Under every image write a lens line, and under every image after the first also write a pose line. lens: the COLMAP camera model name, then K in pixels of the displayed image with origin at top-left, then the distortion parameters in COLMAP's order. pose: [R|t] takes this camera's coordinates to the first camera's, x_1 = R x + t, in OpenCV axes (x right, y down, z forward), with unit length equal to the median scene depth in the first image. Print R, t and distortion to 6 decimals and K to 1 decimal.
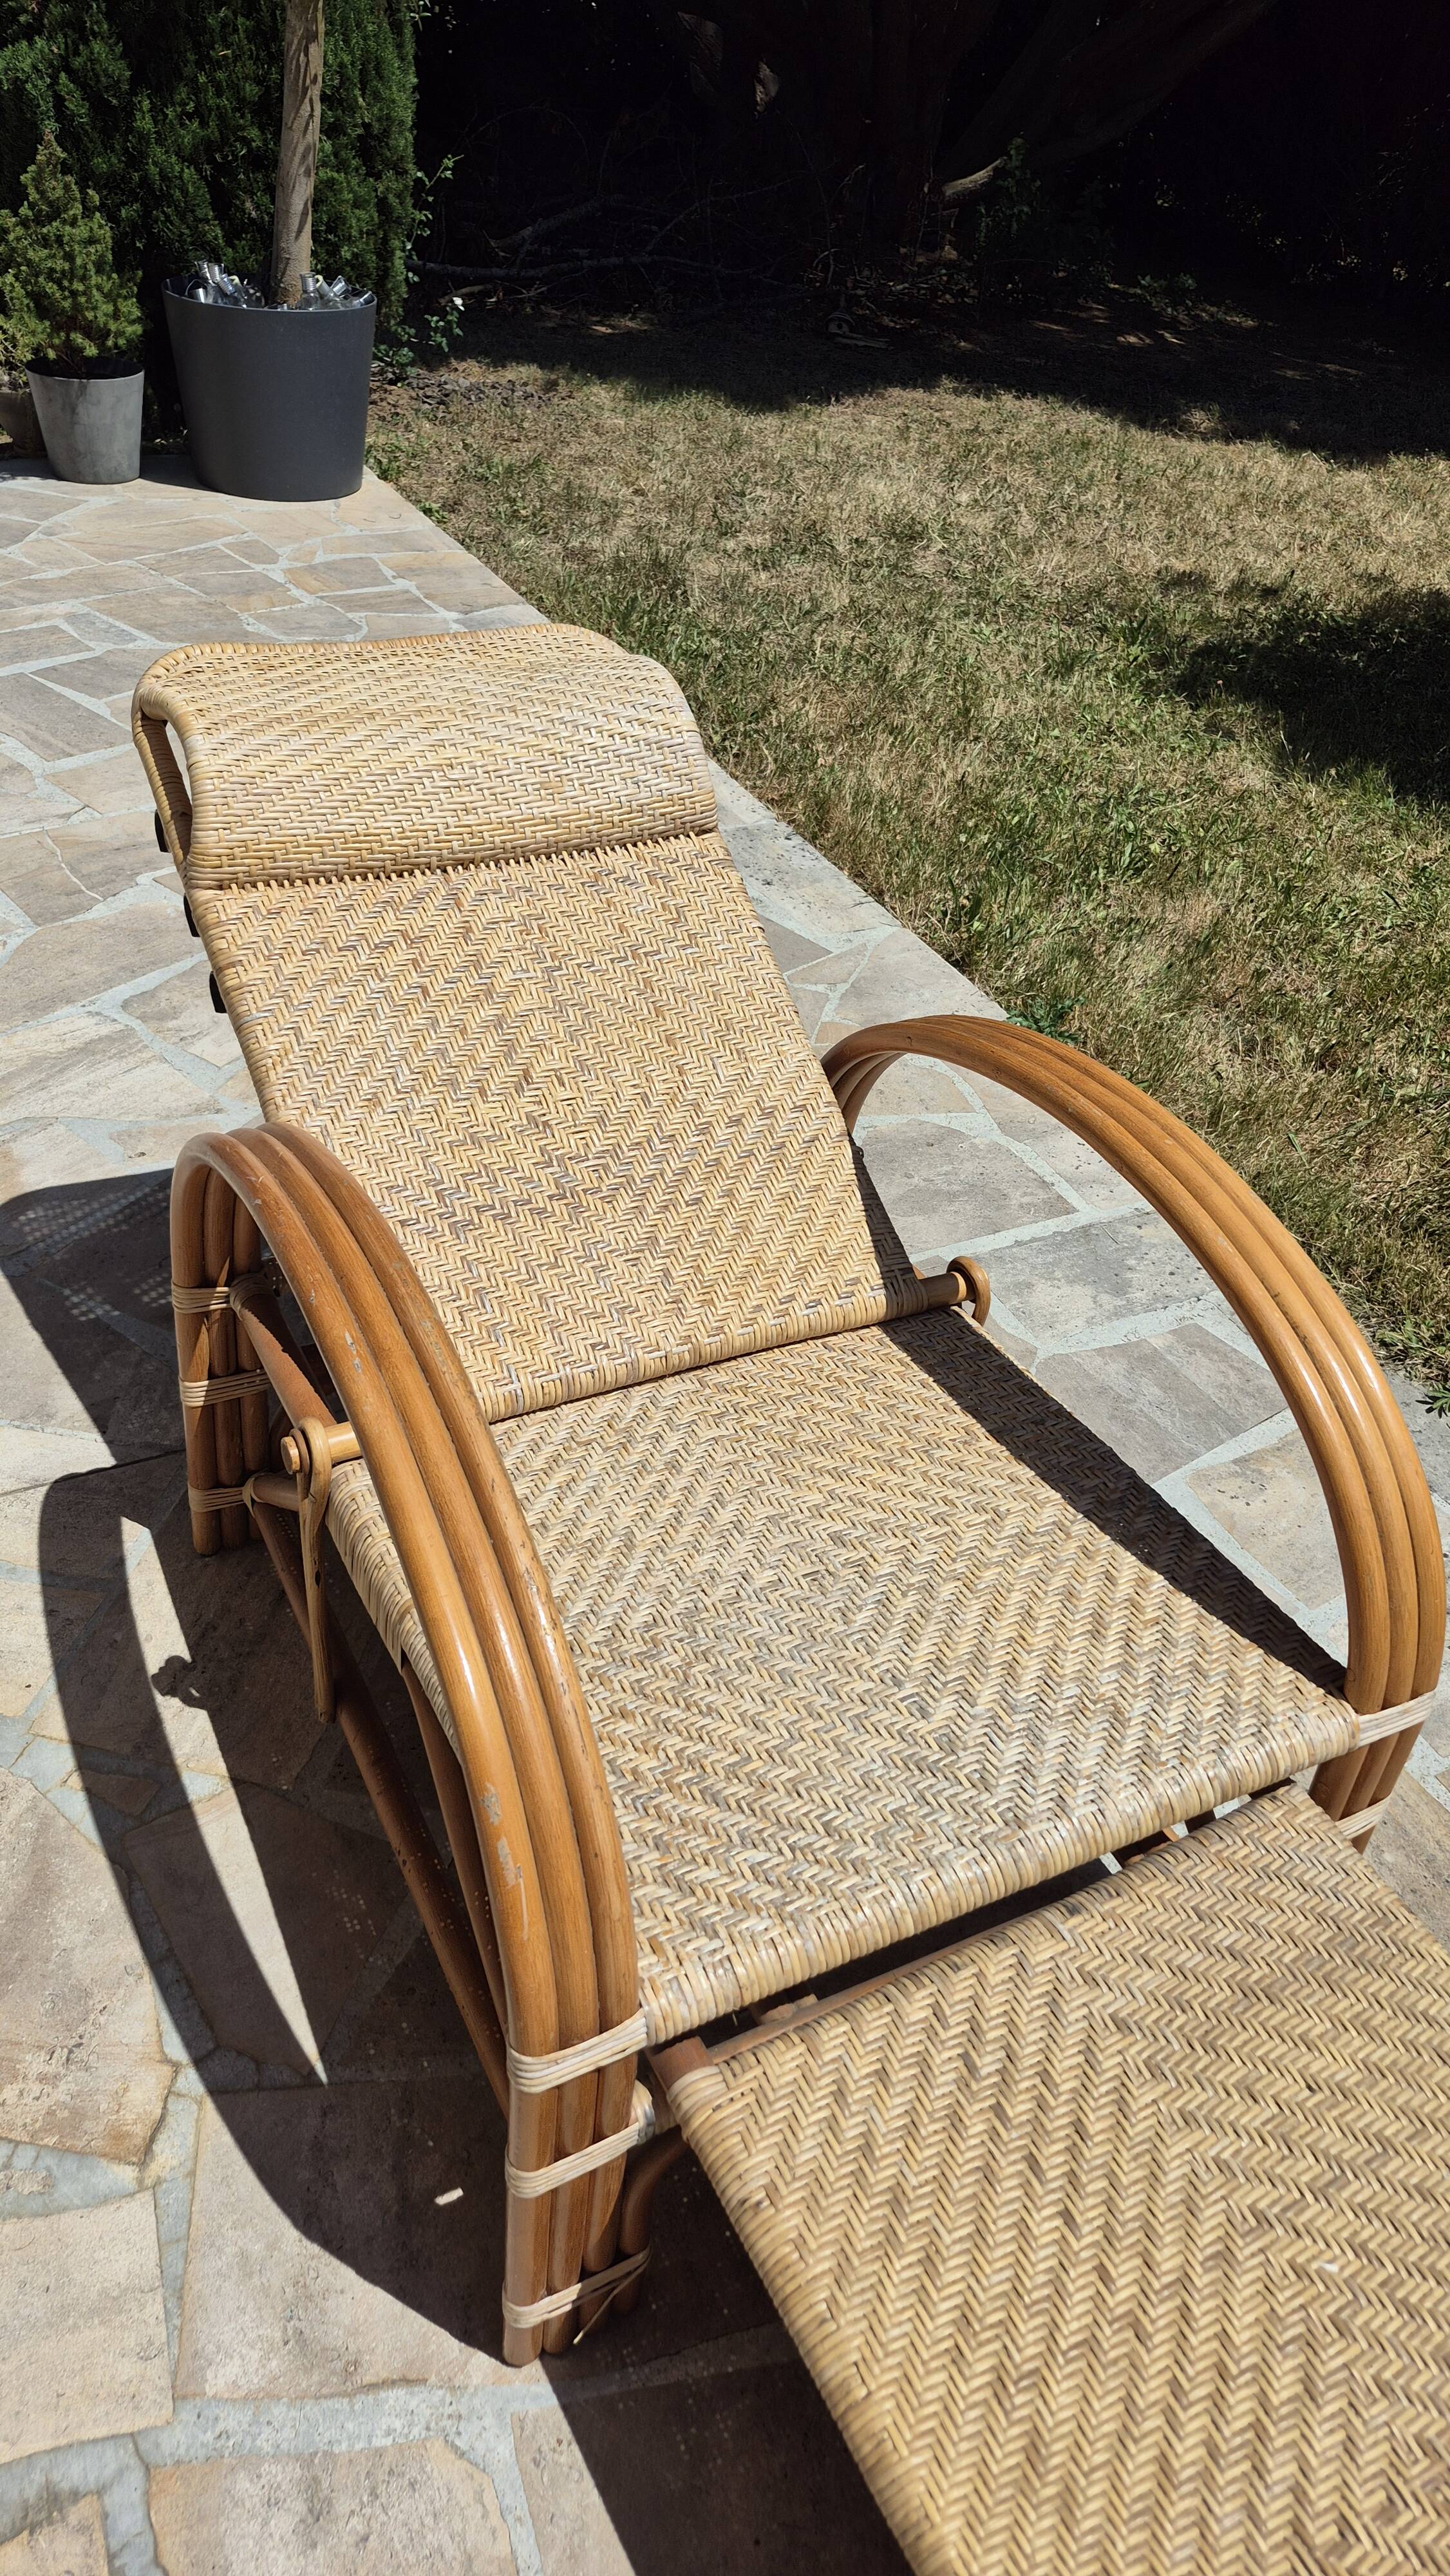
lens RADIAL K [[1789.0, 0, 705.9], [0, 1789.0, 1284.3], [0, 0, 1]] dist [0.008036, -0.000119]
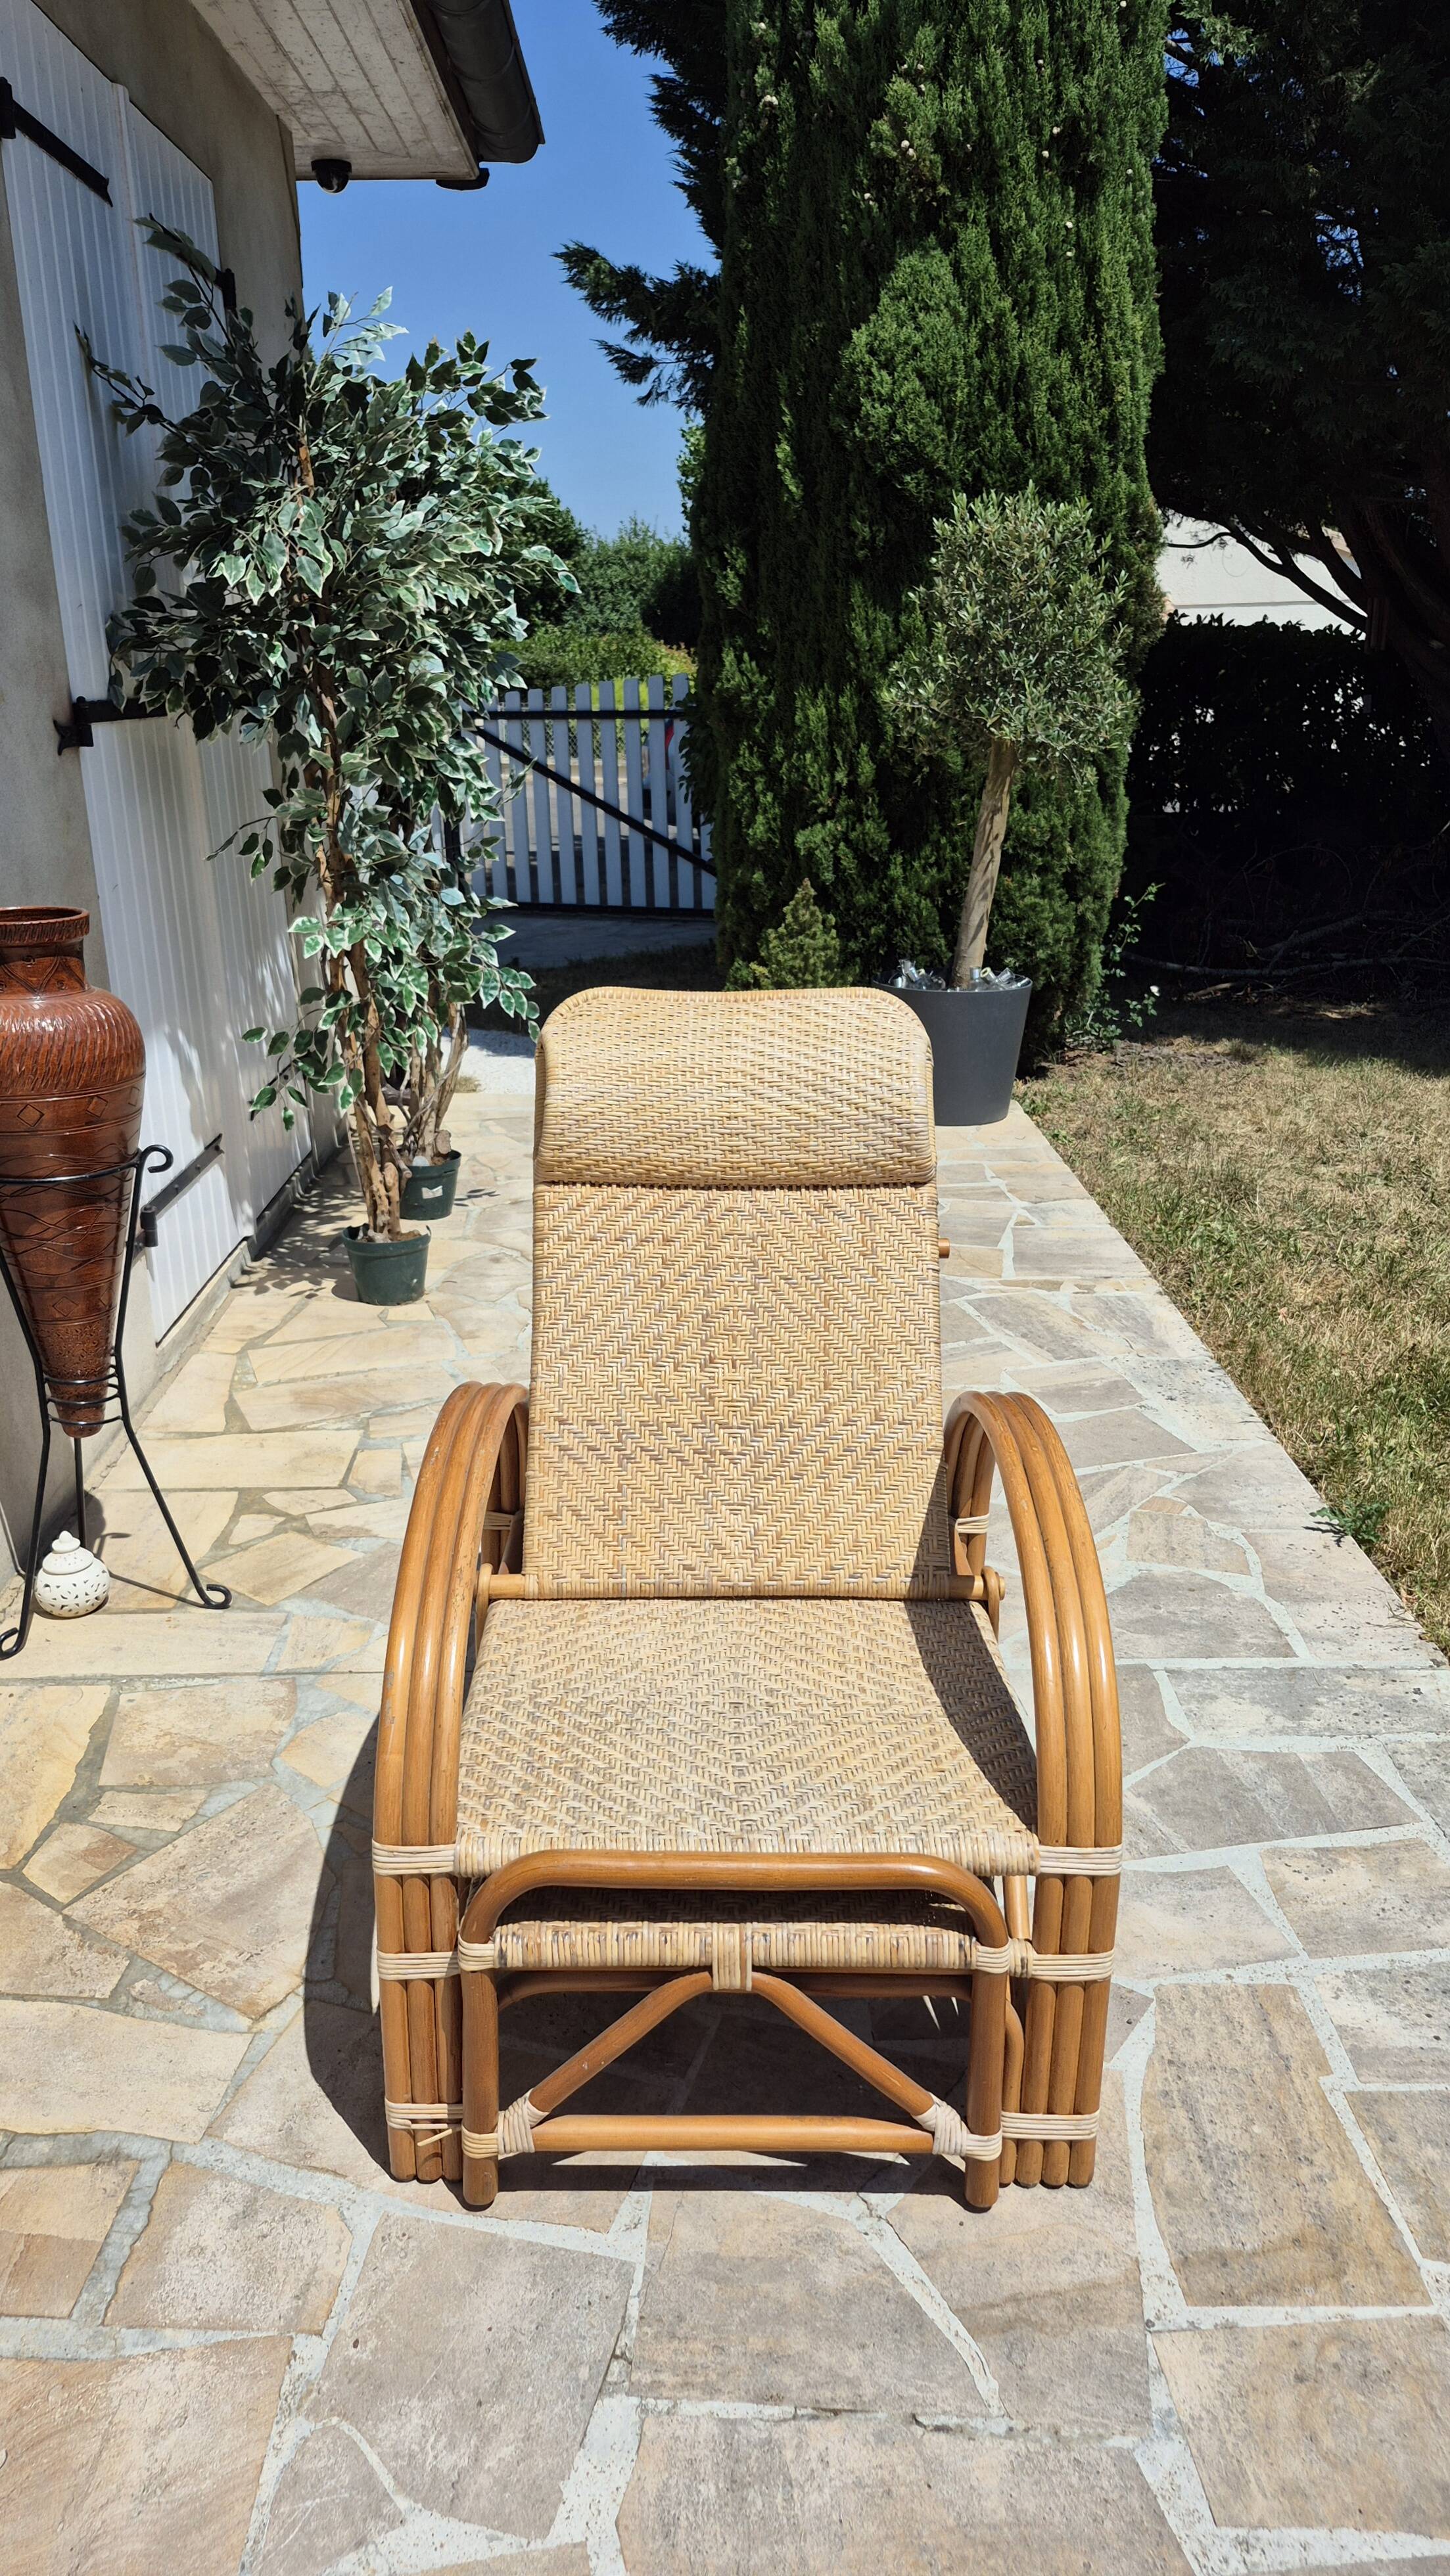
lens RADIAL K [[1784.9, 0, 725.0], [0, 1784.9, 1288.0], [0, 0, 1]] dist [0.143422, -0.238831]
pose [[0.903679, 0.063281, -0.423508, 0.188187], [-0.203877, 0.933311, -0.295575, 0.082554], [0.376561, 0.353448, 0.856316, -0.110241]]
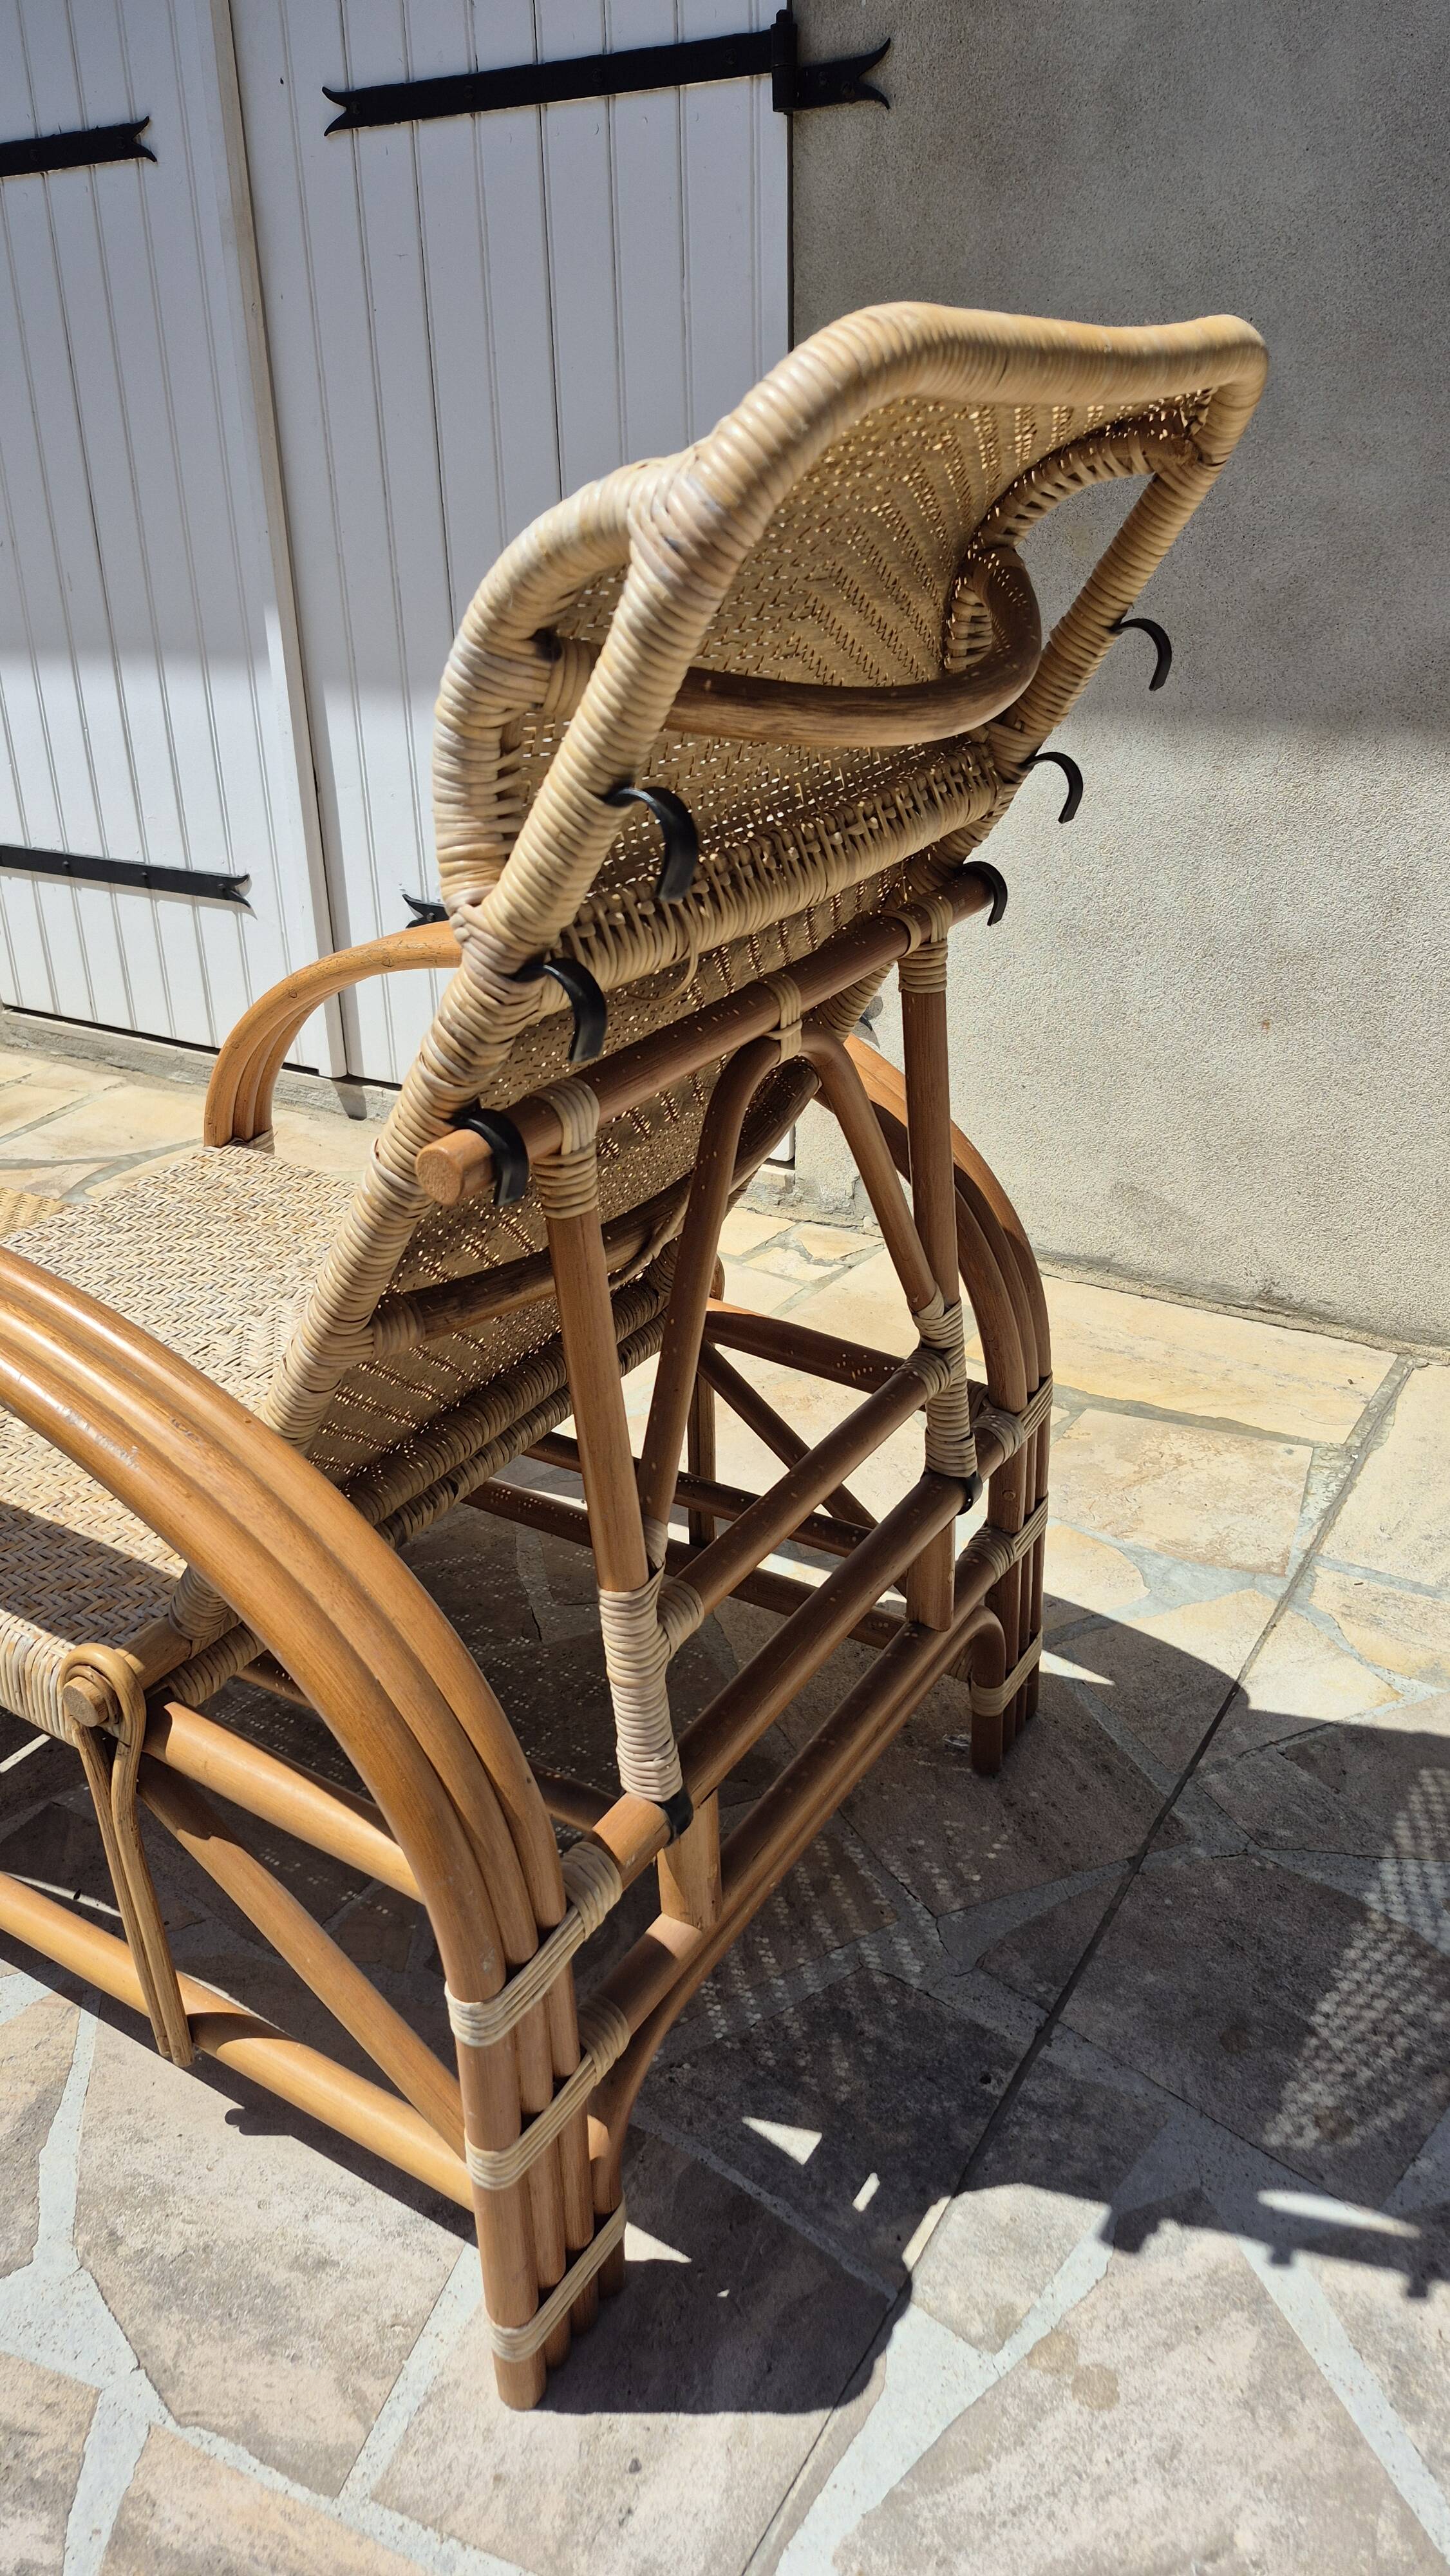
lens RADIAL K [[1769.9, 0, 719.4], [0, 1769.9, 1282.5], [0, 0, 1]] dist [0.103994, -0.143184]
pose [[-0.845454, 0.186324, -0.500491, 0.089854], [-0.352123, 0.510111, 0.784727, -0.227049], [0.401520, 0.839685, -0.365666, 0.430898]]
